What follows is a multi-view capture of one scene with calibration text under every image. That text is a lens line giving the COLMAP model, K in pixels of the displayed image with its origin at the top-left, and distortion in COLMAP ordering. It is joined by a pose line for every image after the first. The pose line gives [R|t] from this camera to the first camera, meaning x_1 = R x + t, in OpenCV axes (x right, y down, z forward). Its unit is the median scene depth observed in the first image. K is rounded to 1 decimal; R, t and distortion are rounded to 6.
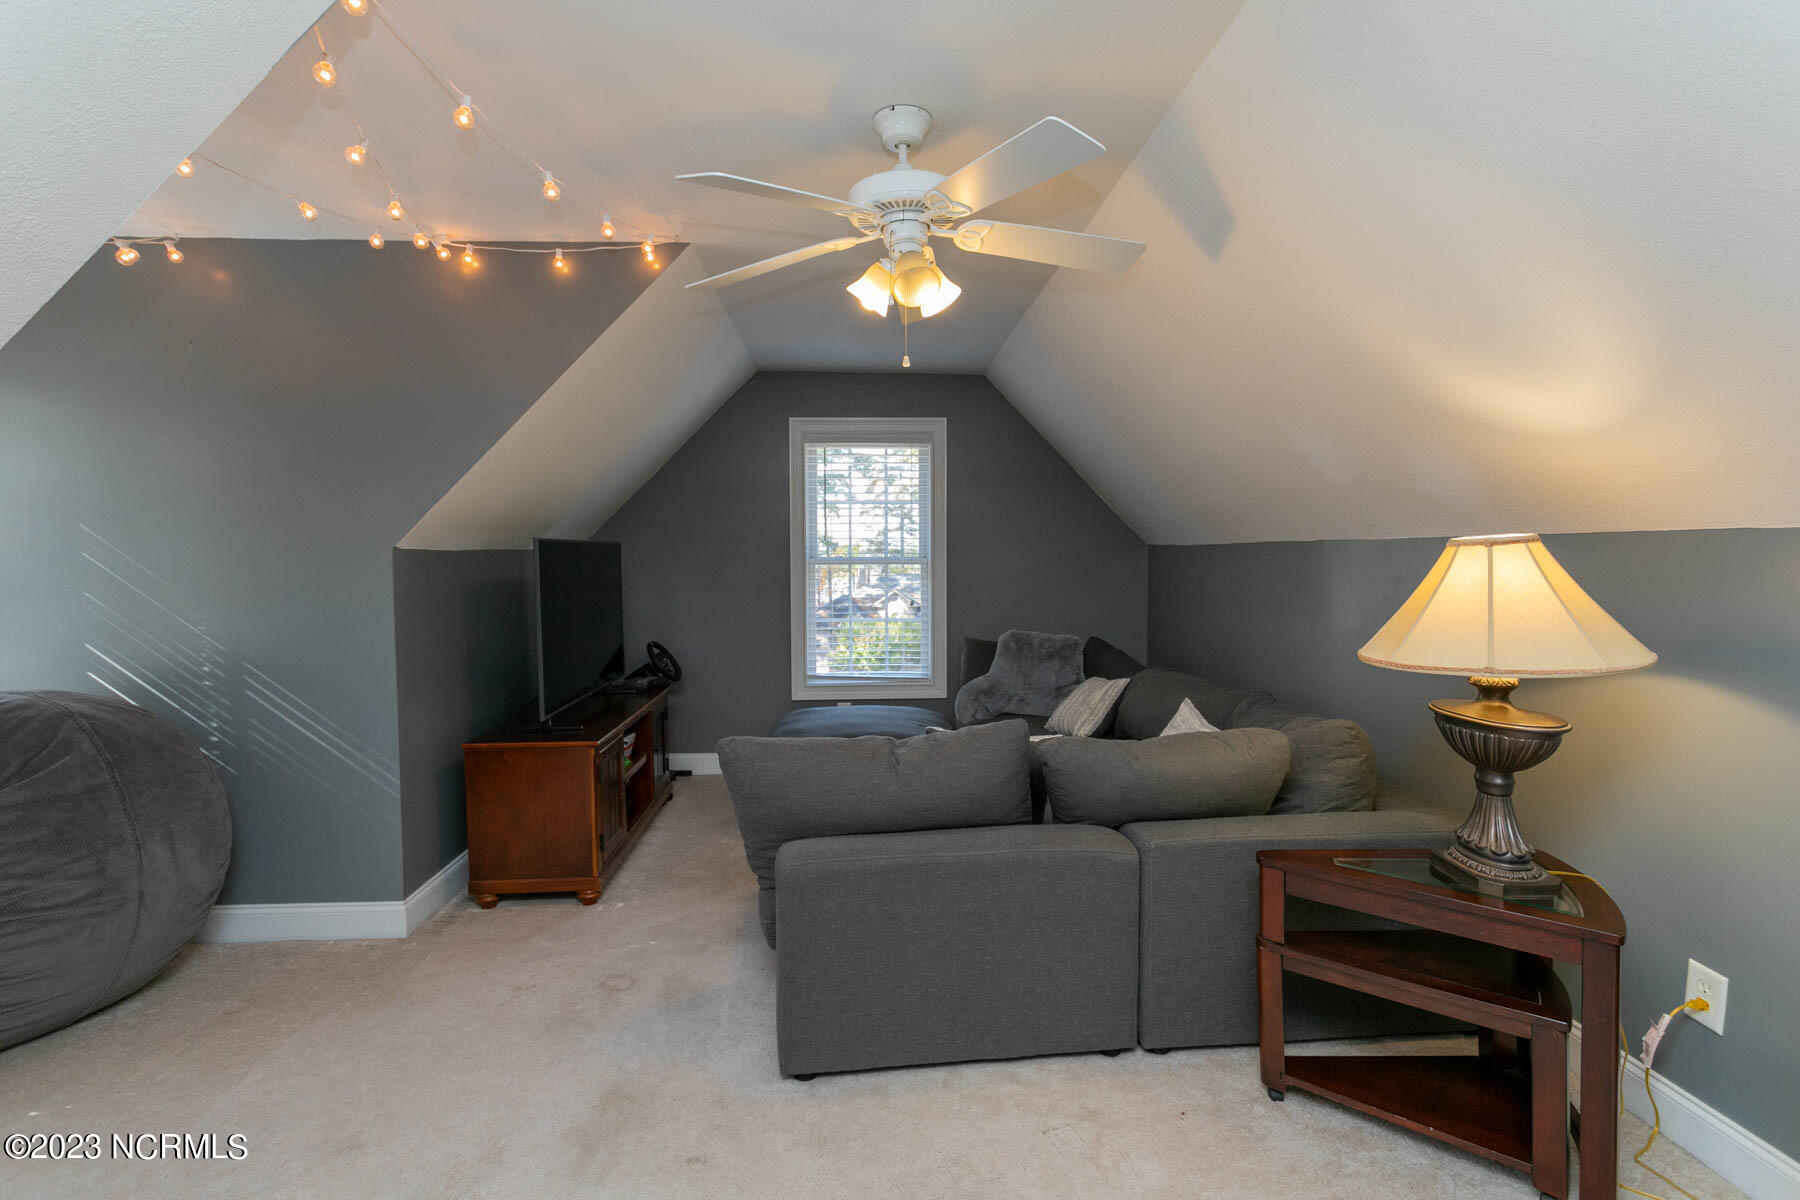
lens RADIAL K [[836.0, 0, 902.7], [0, 836.0, 595.0], [0, 0, 1]] dist [0.002330, -0.000023]
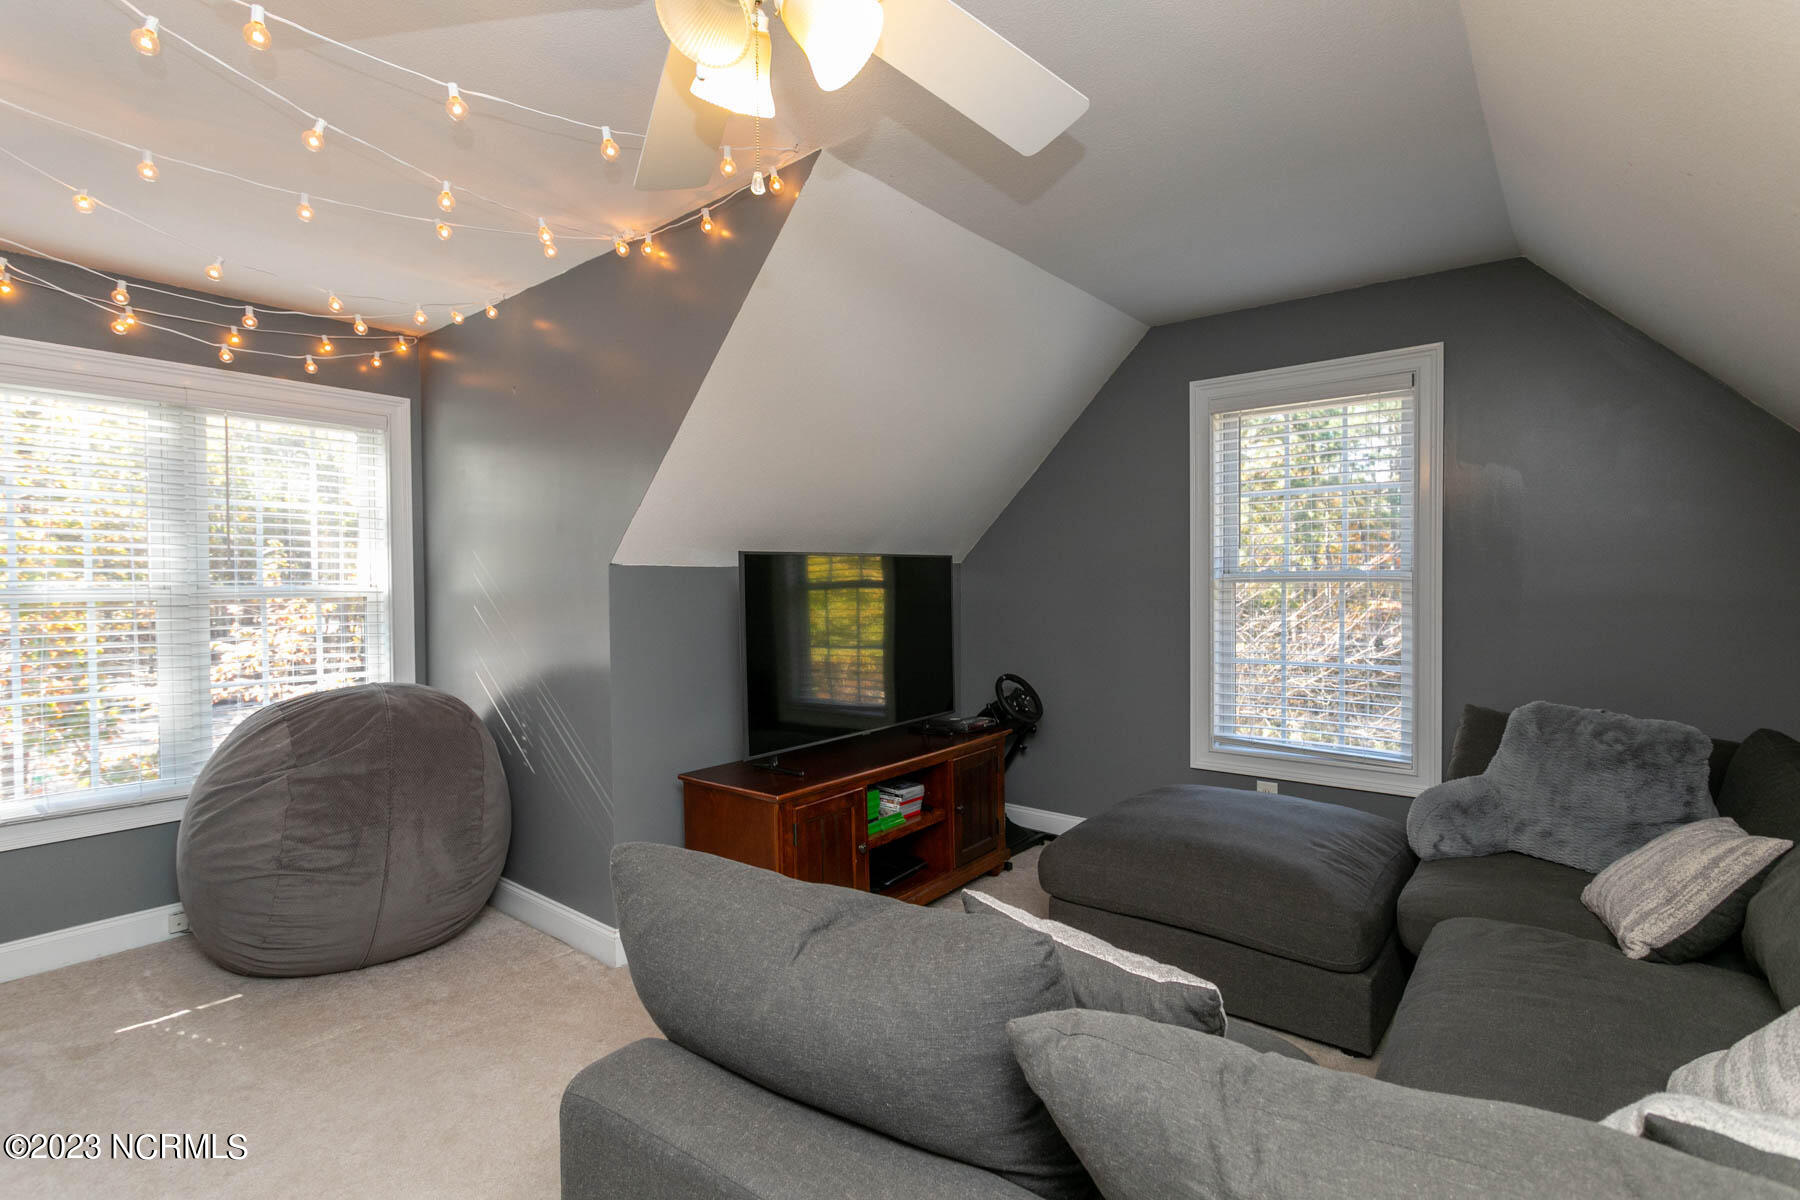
lens RADIAL K [[836.0, 0, 902.7], [0, 836.0, 595.0], [0, 0, 1]] dist [0.002330, -0.000023]
pose [[0.743269, 0.007953, -0.668946, 0.194678], [-0.023629, 0.999618, -0.014370, -0.009593], [0.668576, 0.026487, 0.743172, 0.326049]]
